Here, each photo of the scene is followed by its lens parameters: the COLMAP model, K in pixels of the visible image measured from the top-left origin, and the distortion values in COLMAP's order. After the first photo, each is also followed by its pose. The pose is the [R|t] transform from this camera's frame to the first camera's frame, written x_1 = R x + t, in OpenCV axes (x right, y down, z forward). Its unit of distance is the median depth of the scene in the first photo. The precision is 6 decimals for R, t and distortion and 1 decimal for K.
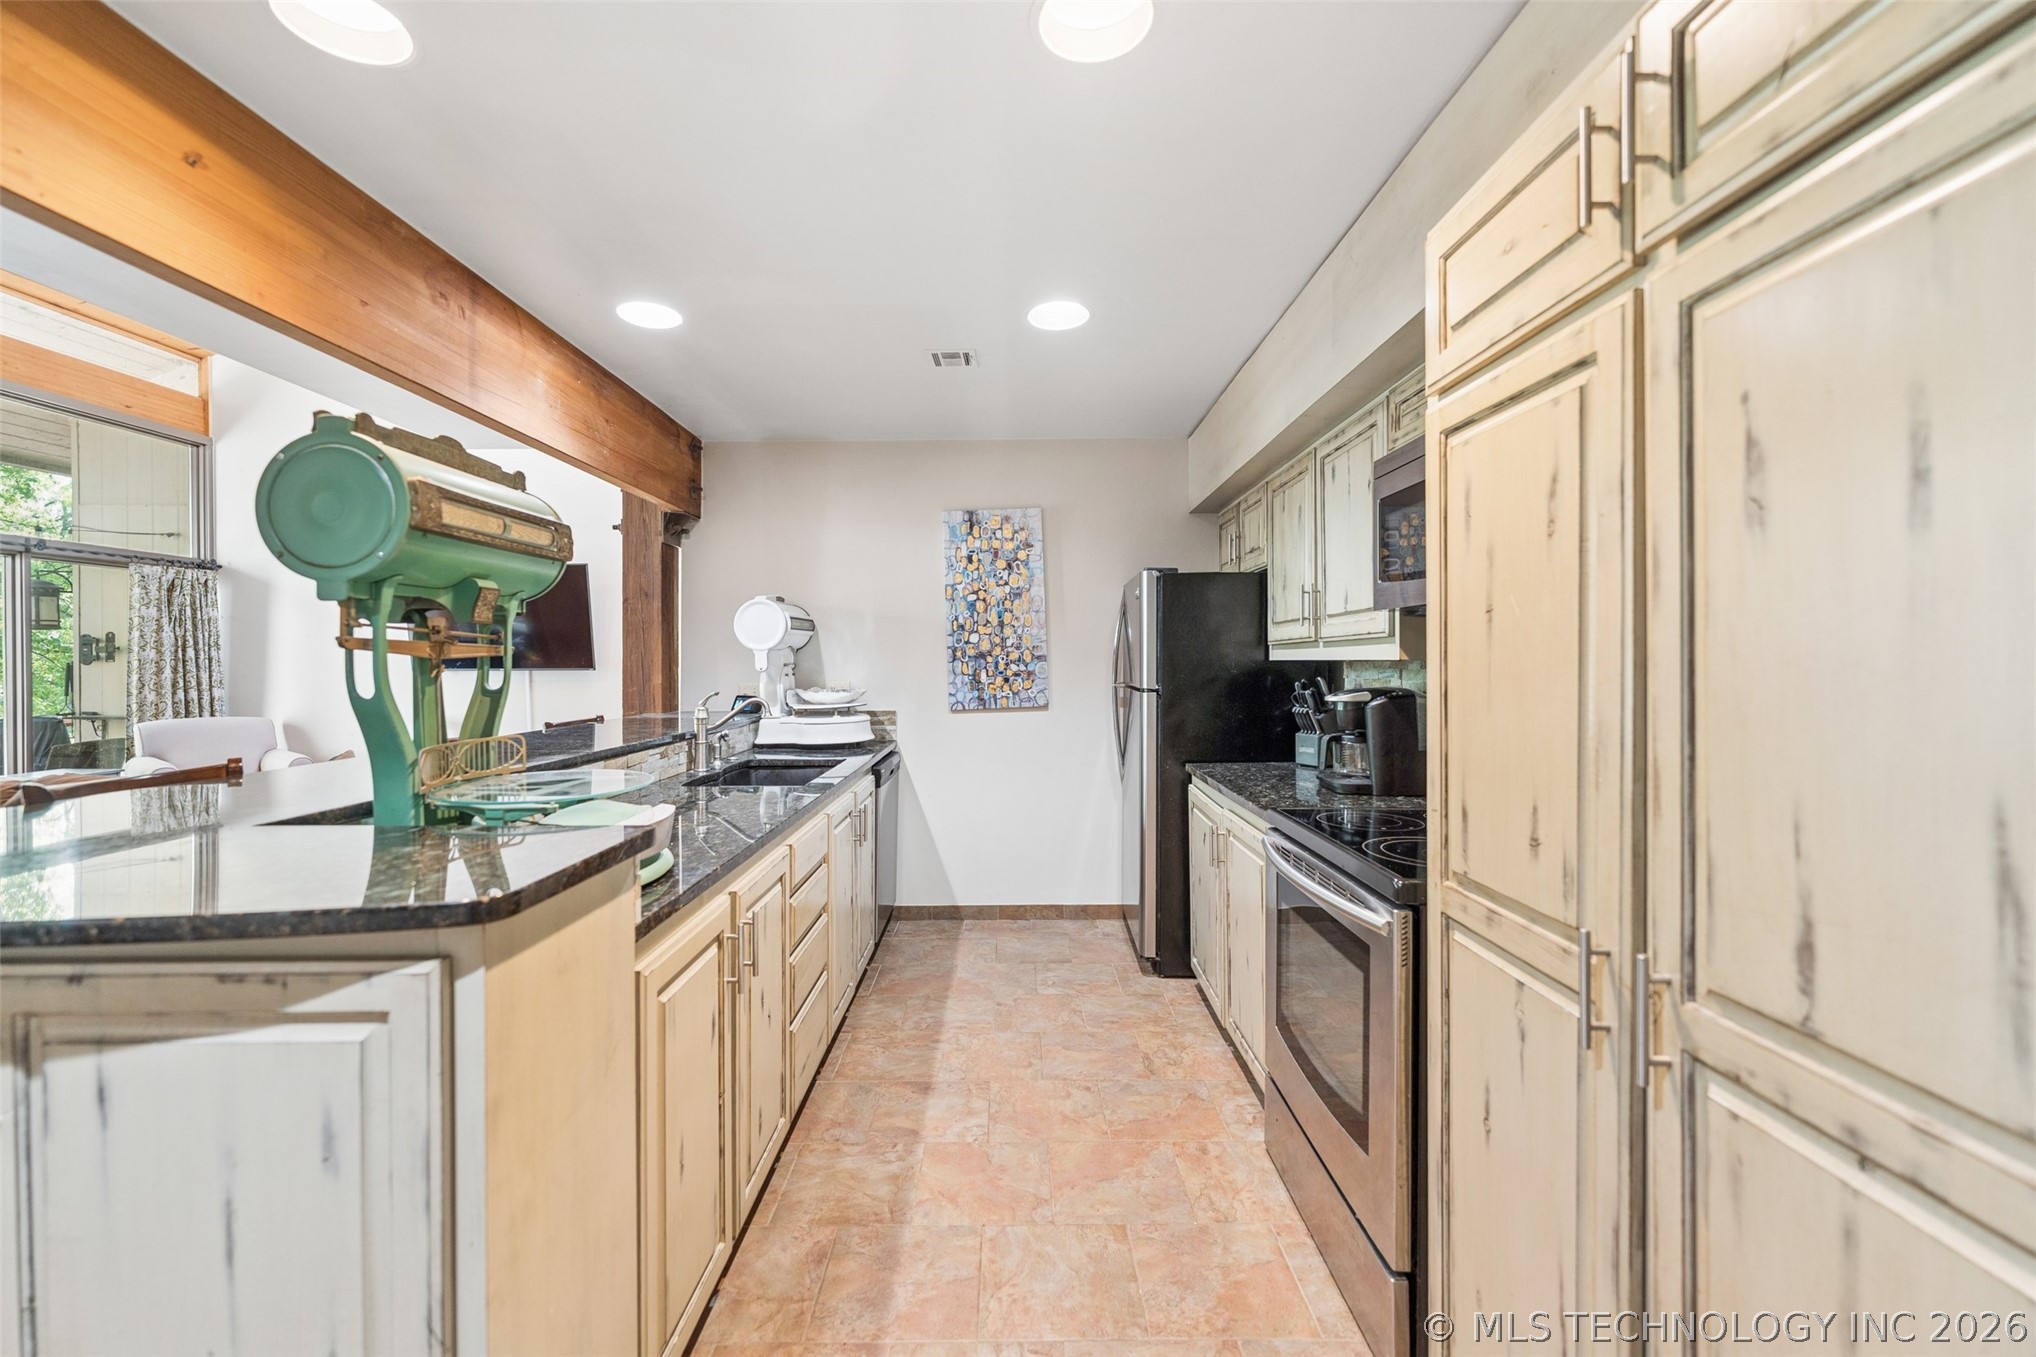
lens RADIAL K [[824.1, 0, 1020.7], [0, 824.1, 664.6], [0, 0, 1]] dist [-0.001295, -0.000667]
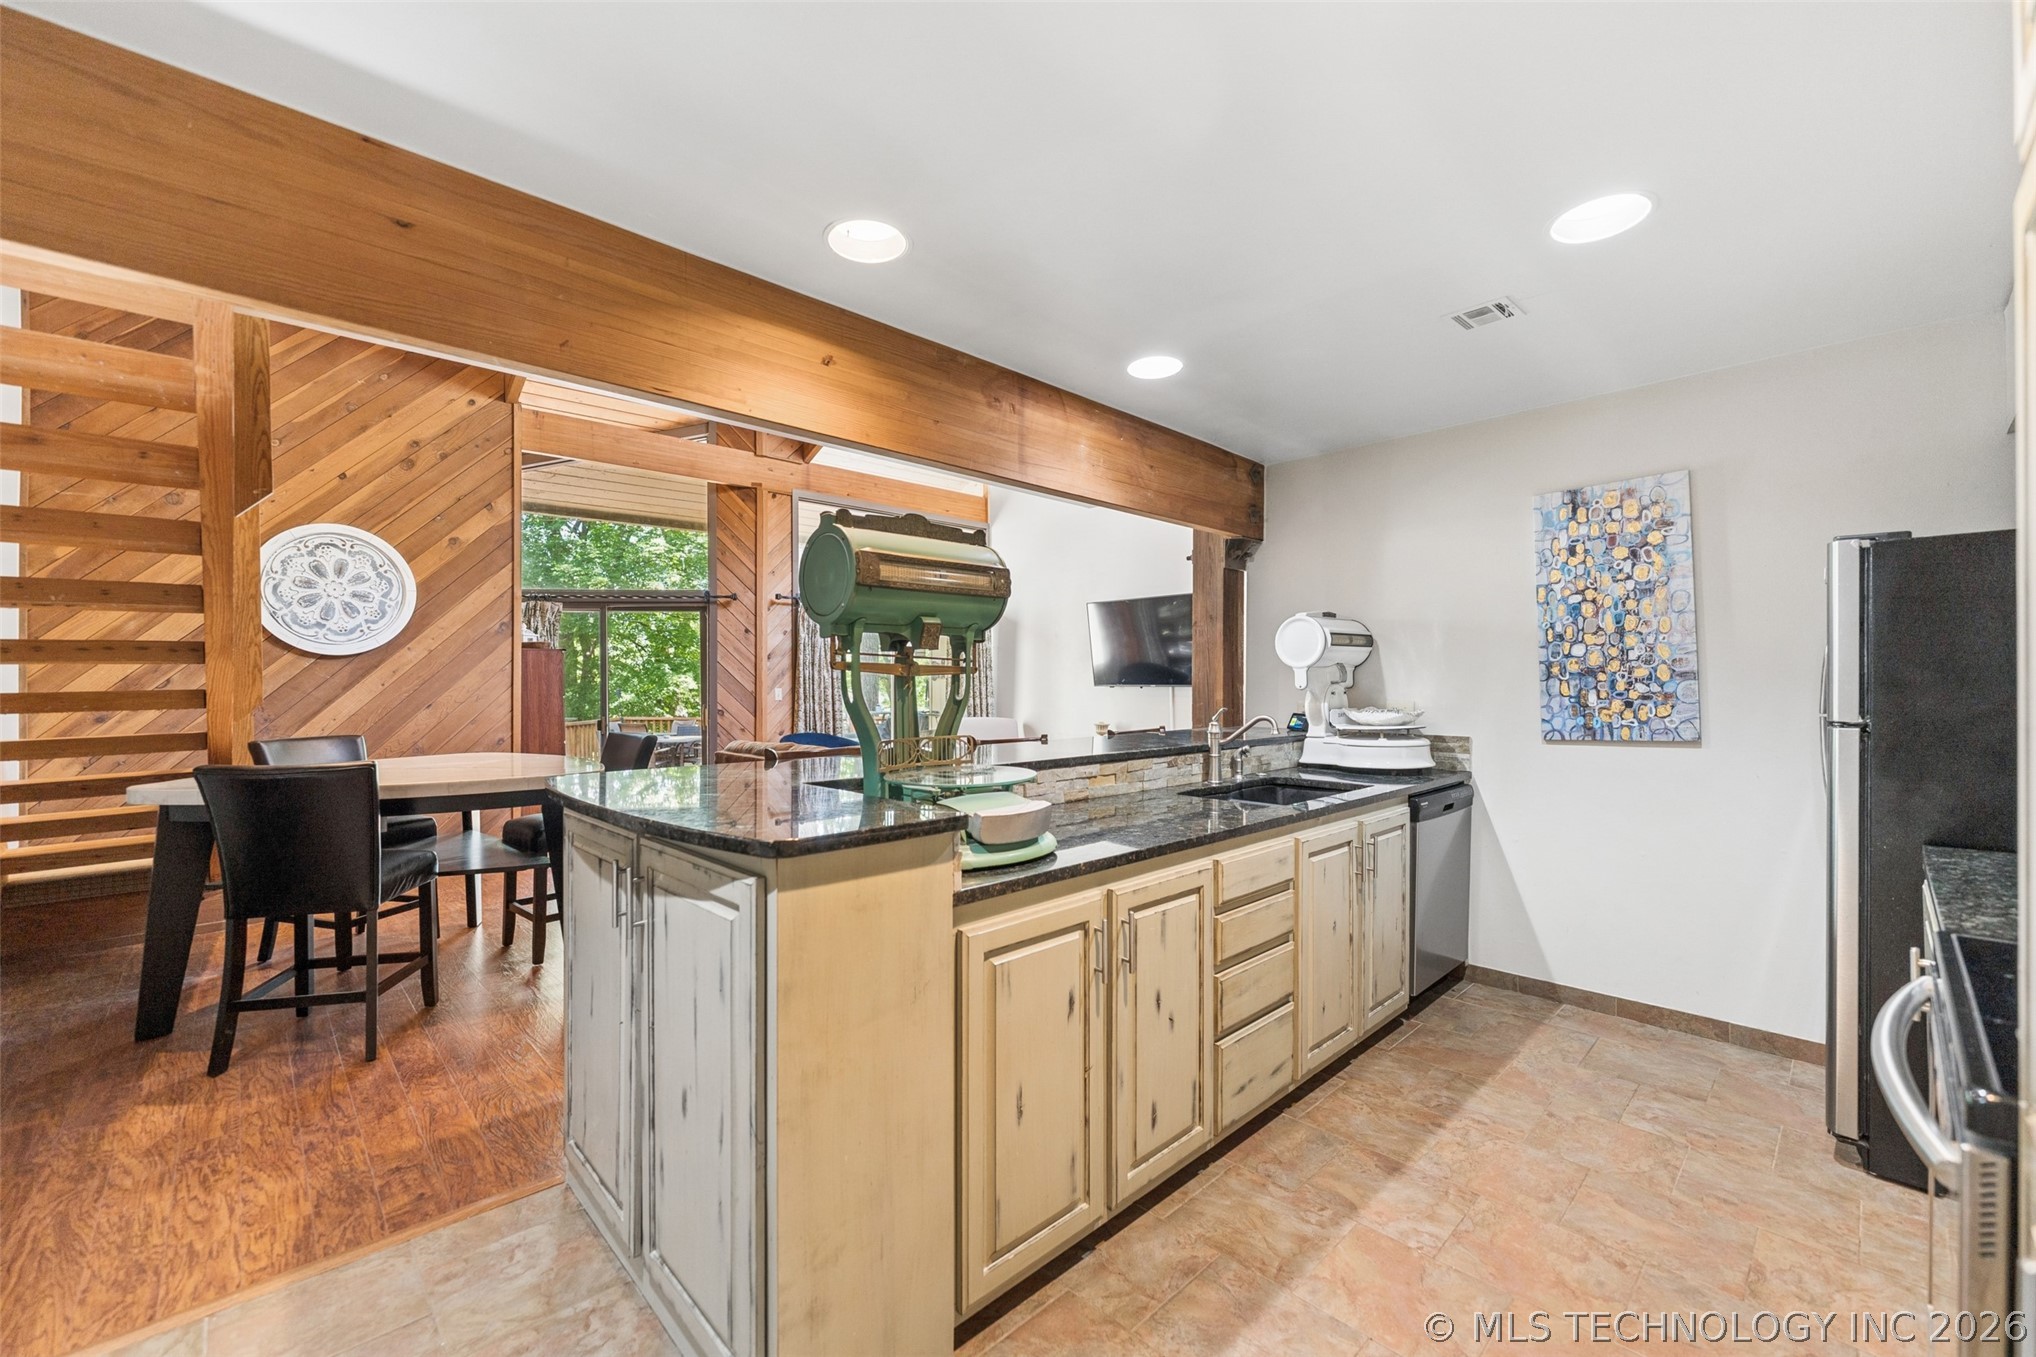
lens RADIAL K [[823.6, 0, 1014.9], [0, 823.6, 680.1], [0, 0, 1]] dist [0.000824, -0.000446]
pose [[0.687831, 0.002463, -0.725866, 0.156076], [-0.004521, 0.999989, -0.000890, -0.000206], [0.725856, 0.003893, 0.687835, 0.068940]]
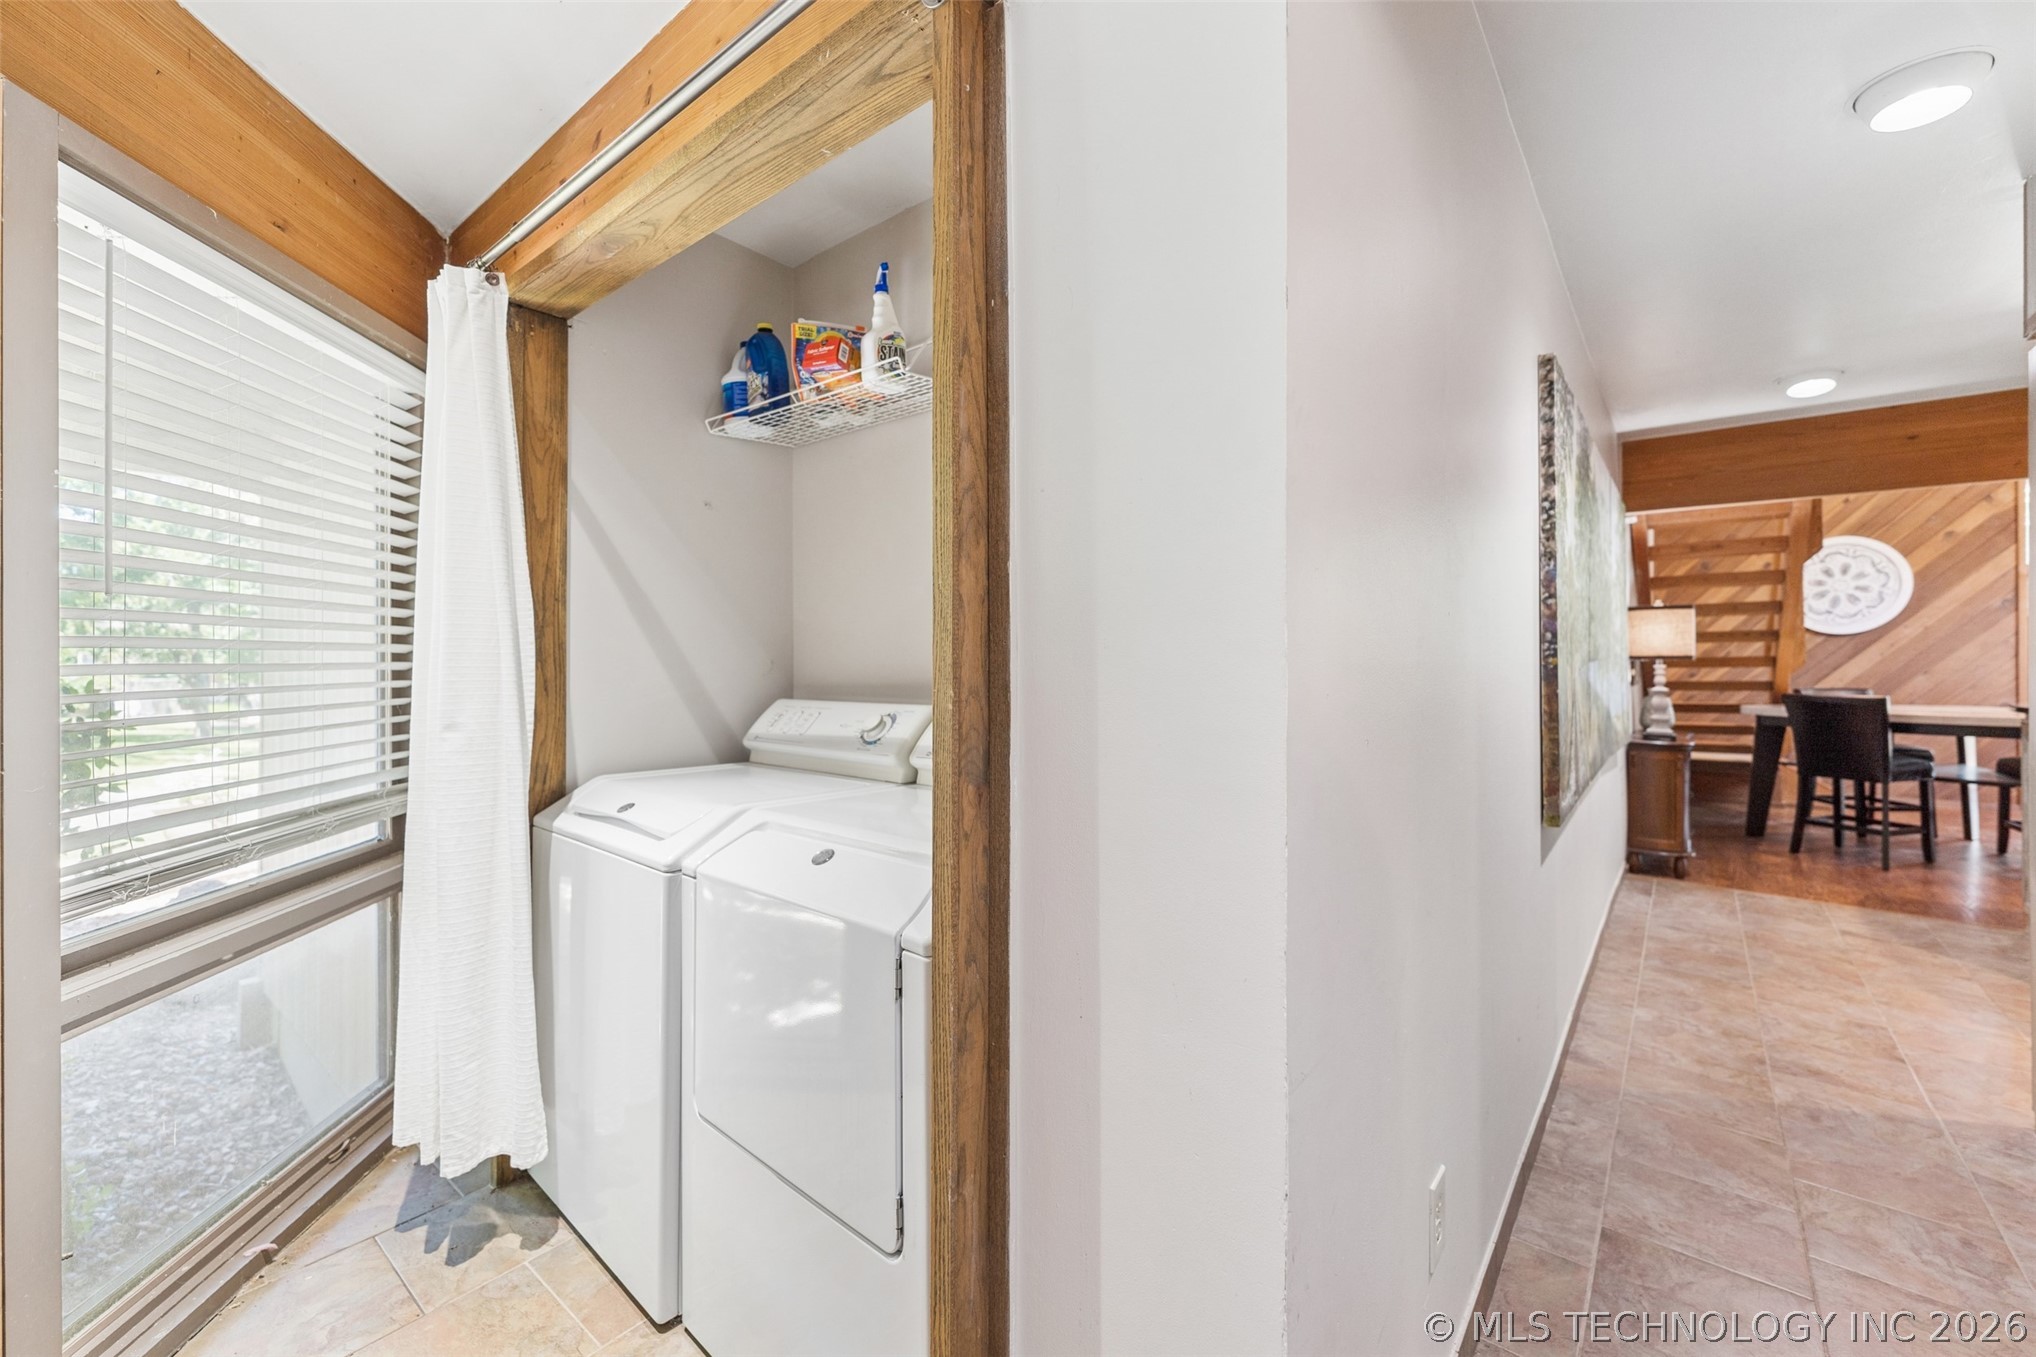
lens RADIAL K [[808.2, 0, 1019.4], [0, 808.2, 653.5], [0, 0, 1]] dist [-0.001546, -0.000798]
pose [[-0.643477, -0.001170, -0.765464, 0.982166], [-0.000500, 0.999999, -0.001108, 0.010744], [0.765465, -0.000330, -0.643478, -0.059858]]
